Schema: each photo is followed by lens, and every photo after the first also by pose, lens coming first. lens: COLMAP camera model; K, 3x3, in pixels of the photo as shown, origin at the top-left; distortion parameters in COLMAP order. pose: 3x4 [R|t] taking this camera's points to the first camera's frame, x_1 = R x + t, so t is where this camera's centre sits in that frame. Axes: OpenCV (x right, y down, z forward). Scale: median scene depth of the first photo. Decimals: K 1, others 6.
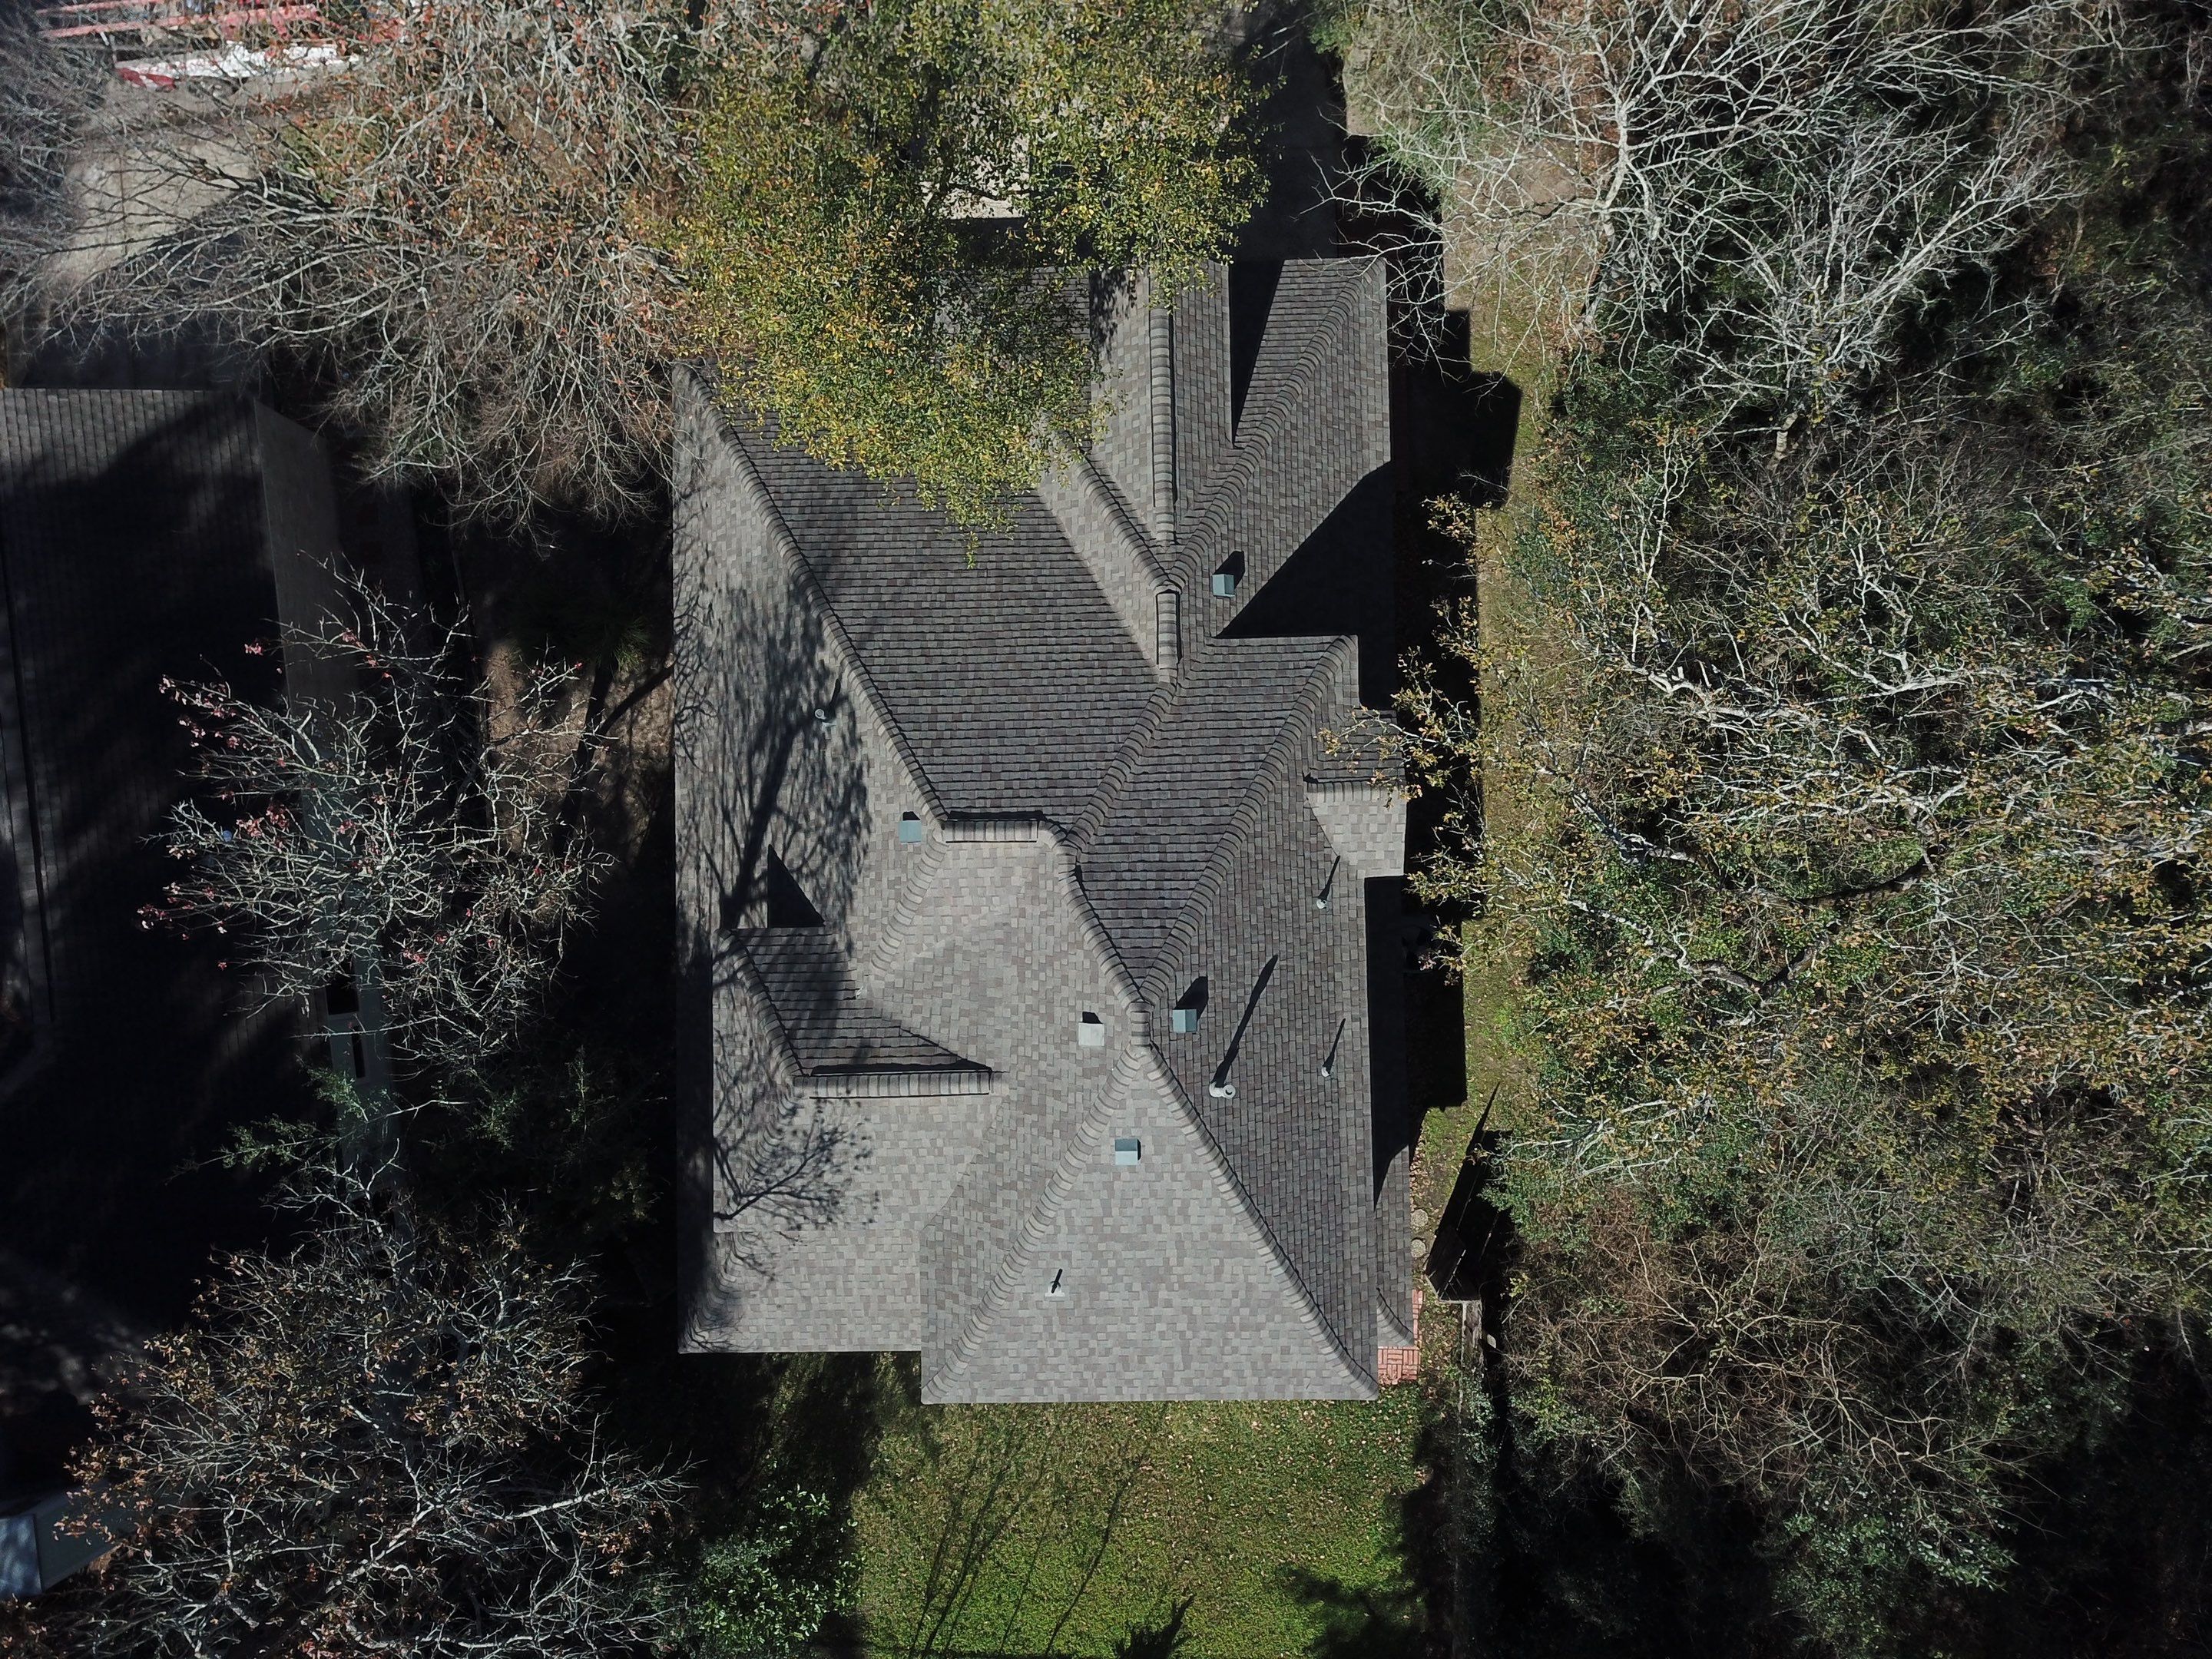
lens RADIAL K [[1663.8, 0, 1115.5], [0, 1663.8, 835.9], [0, 0, 1]] dist [0.227246, -0.001126]
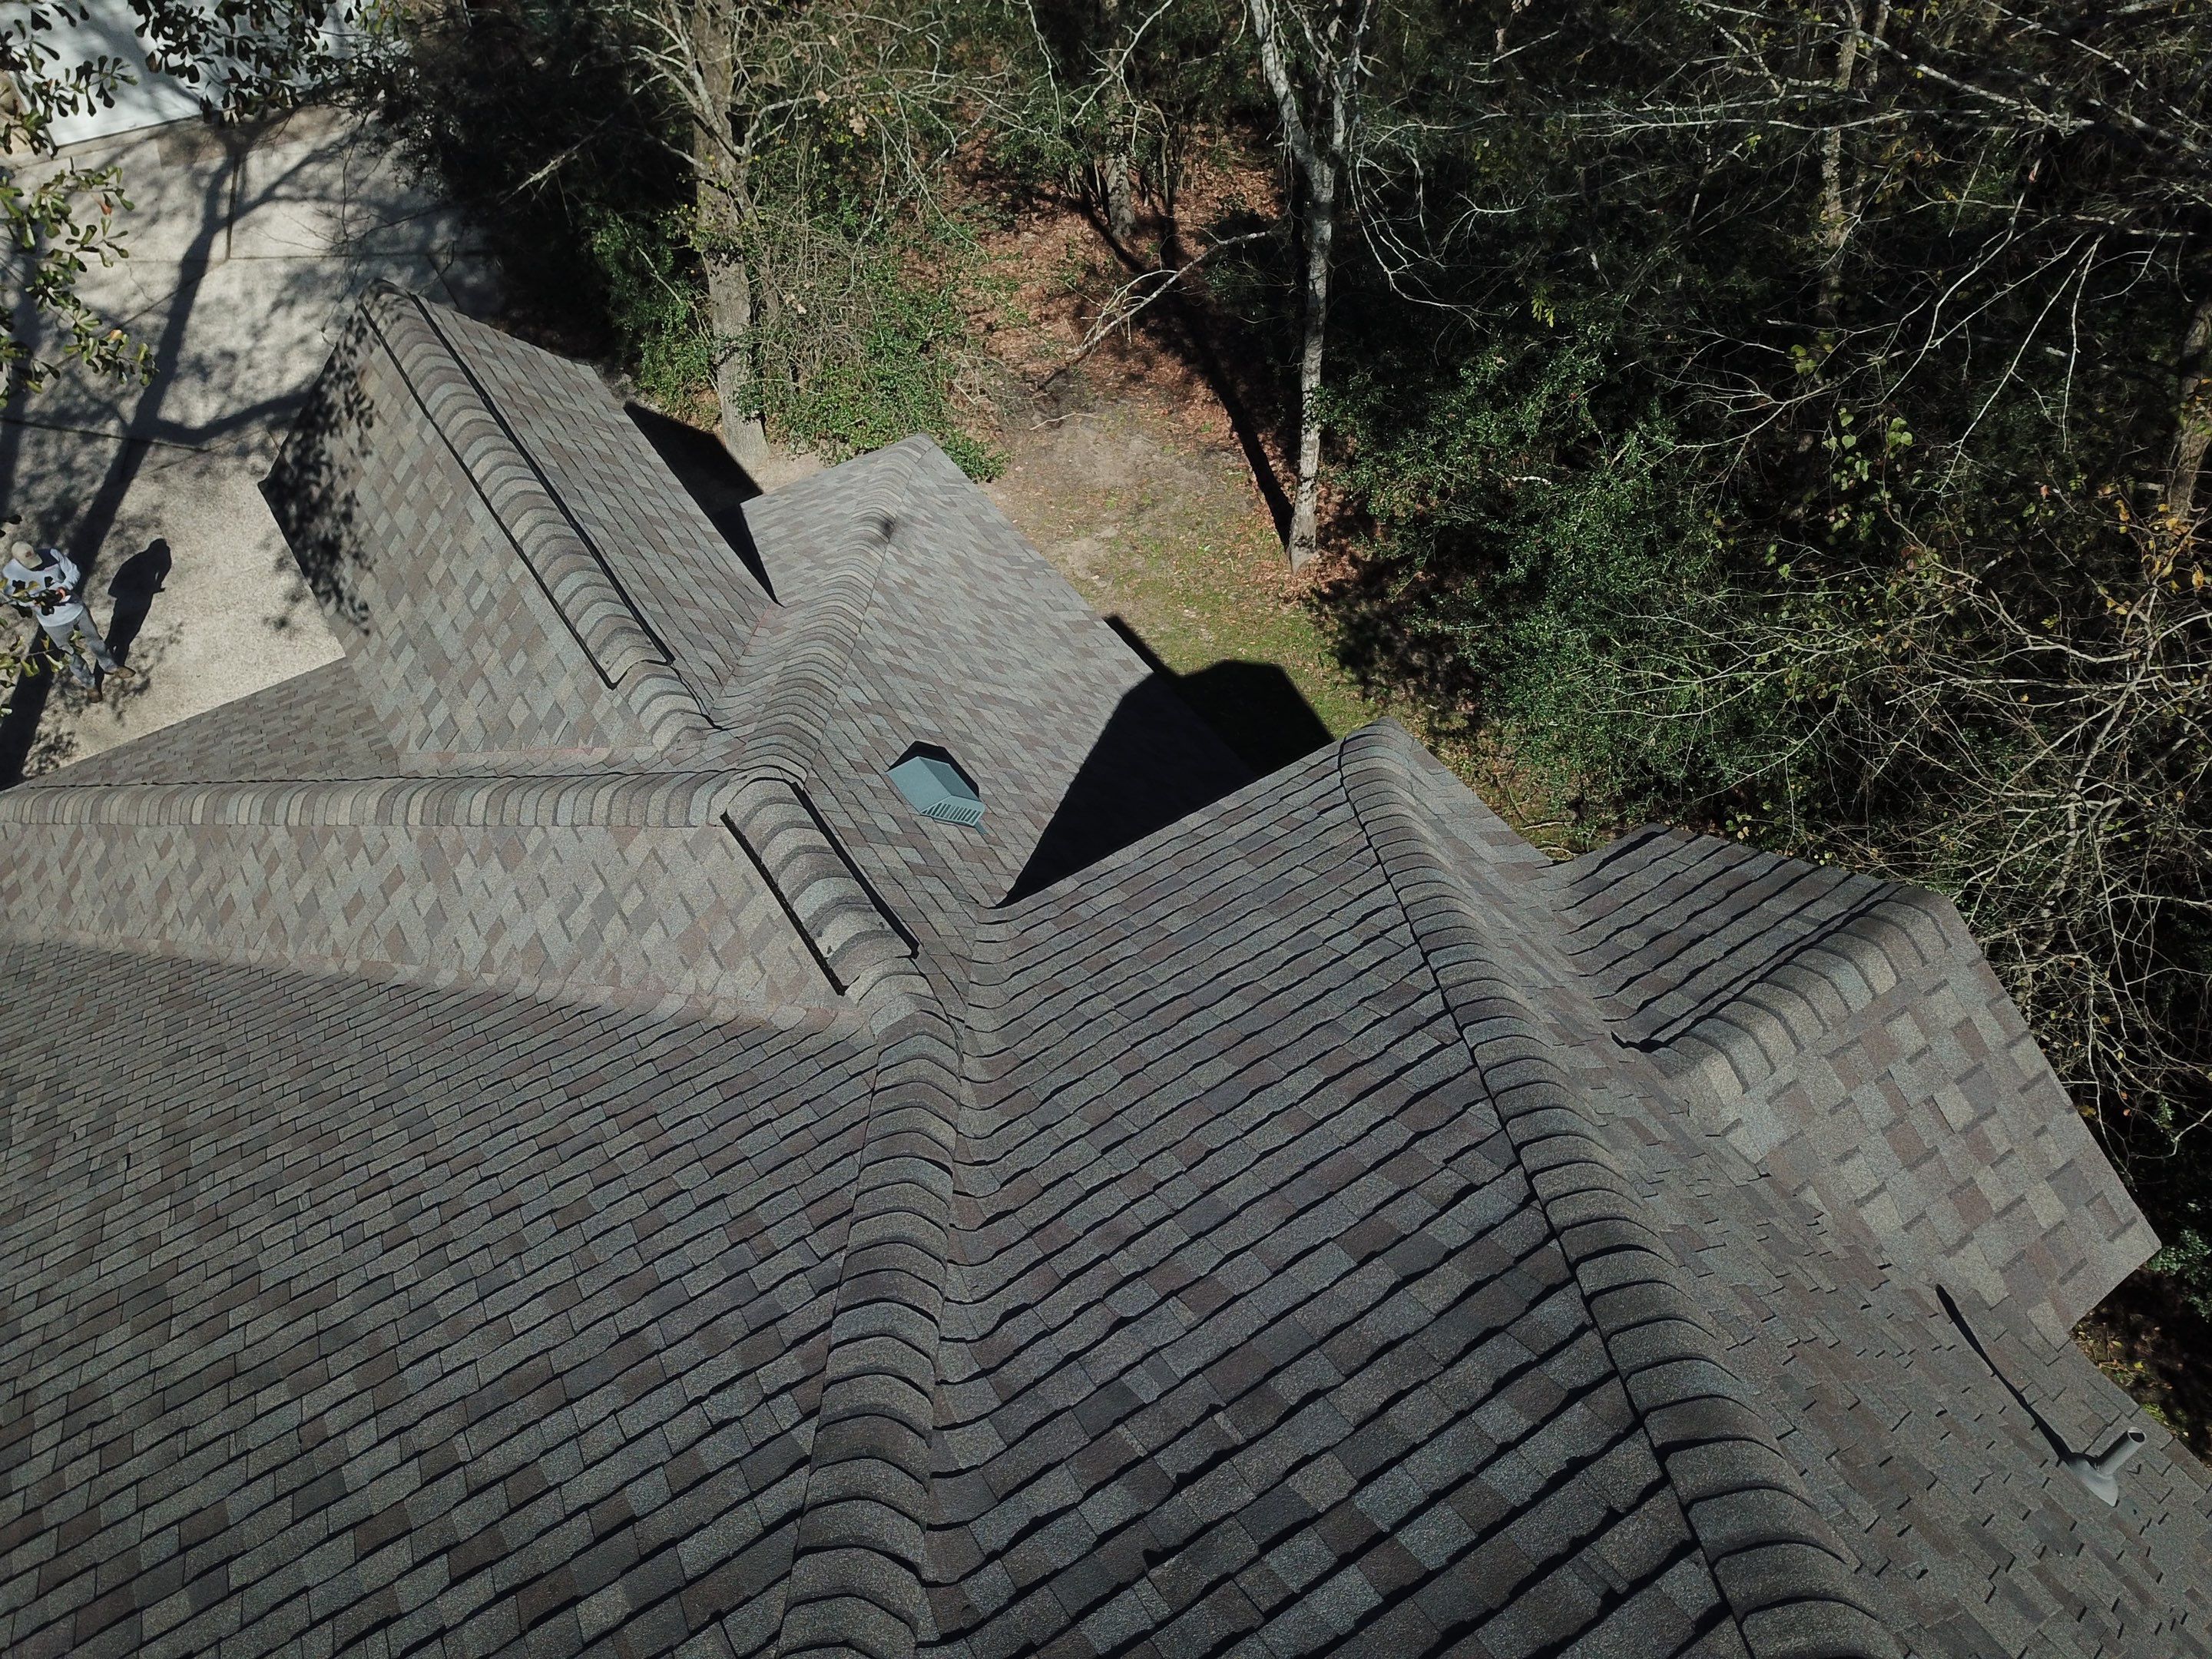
lens RADIAL K [[1692.5, 0, 1097.4], [0, 1692.5, 823.3], [0, 0, 1]] dist [0.007264, -0.006219]
pose [[0.850356, -0.394516, 0.348213, -0.019469], [0.525907, 0.659576, -0.537012, 0.035090], [-0.017812, 0.639779, 0.768353, 0.801853]]
